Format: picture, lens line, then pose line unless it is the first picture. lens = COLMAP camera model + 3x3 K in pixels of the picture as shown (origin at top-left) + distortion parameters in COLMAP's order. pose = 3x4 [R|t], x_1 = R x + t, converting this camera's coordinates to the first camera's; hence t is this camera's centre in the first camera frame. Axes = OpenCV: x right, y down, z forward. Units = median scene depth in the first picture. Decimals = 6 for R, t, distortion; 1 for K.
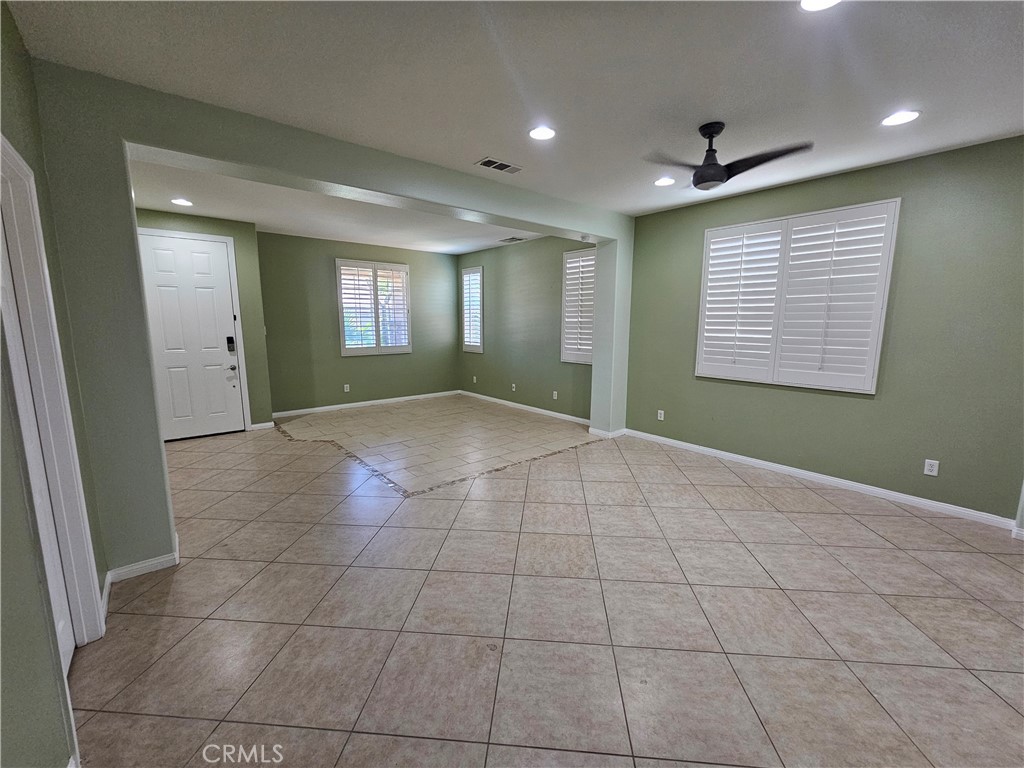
lens RADIAL K [[419.3, 0, 516.3], [0, 419.3, 384.1], [0, 0, 1]] dist [-0.001277, 0.000550]
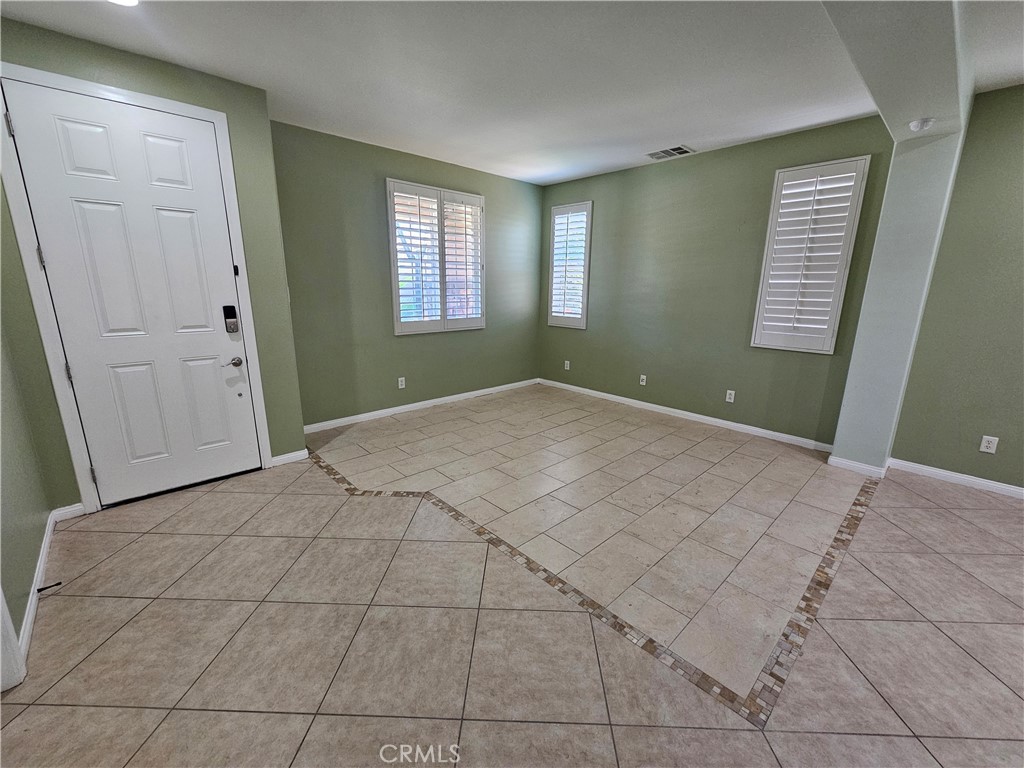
lens RADIAL K [[419.3, 0, 517.0], [0, 419.3, 383.9], [0, 0, 1]] dist [-0.001277, 0.000550]
pose [[0.998416, -0.004692, 0.056075, -0.386892], [0.000074, 0.996627, 0.082065, -0.065060], [-0.056271, -0.081931, 0.995048, 0.486539]]
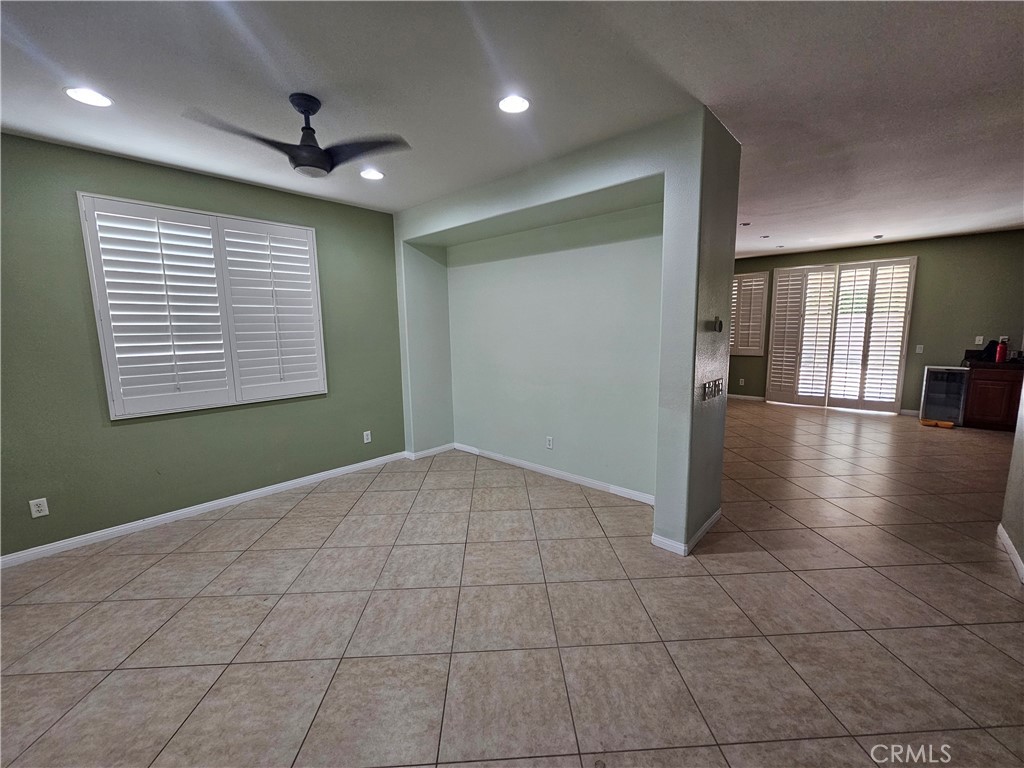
lens RADIAL K [[419.3, 0, 514.9], [0, 419.3, 384.2], [0, 0, 1]] dist [-0.001277, 0.000550]
pose [[-0.132630, -0.136665, 0.981698, -0.276832], [0.162768, 0.973999, 0.157584, -0.074308], [-0.977709, 0.180689, -0.106937, 0.450232]]
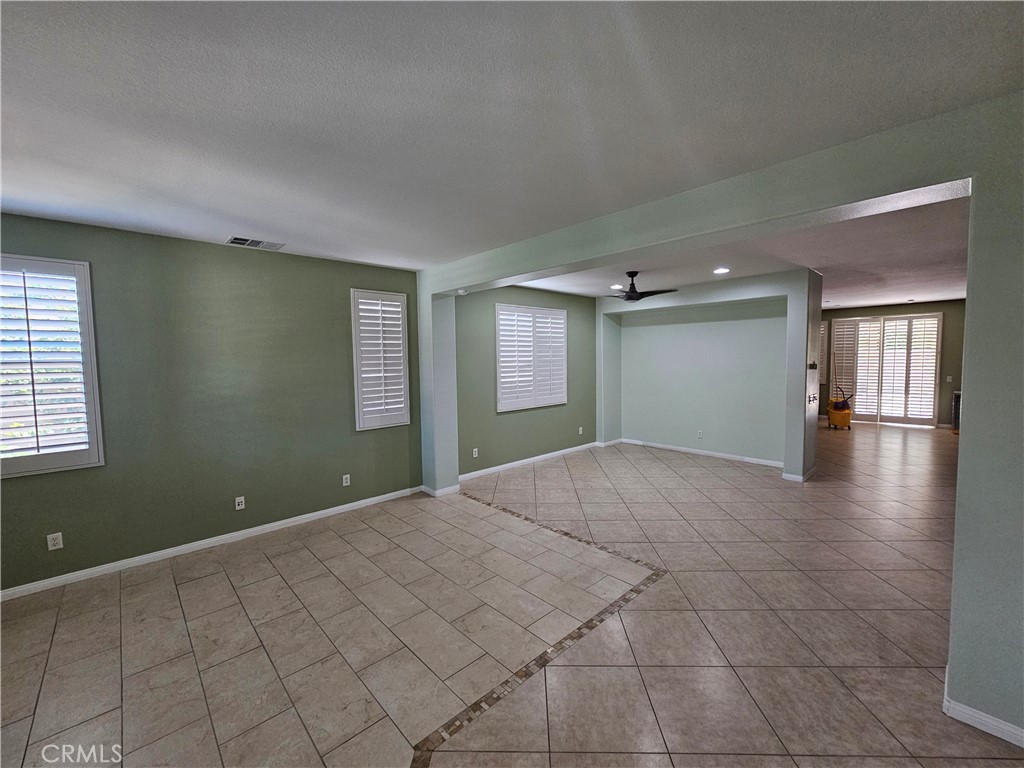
lens RADIAL K [[419.3, 0, 514.5], [0, 419.3, 382.3], [0, 0, 1]] dist [-0.001277, 0.000550]
pose [[-0.052672, -0.063525, 0.996589, -0.854862], [0.164558, 0.983779, 0.071406, -0.193913], [-0.984960, 0.167758, -0.041364, 0.980125]]
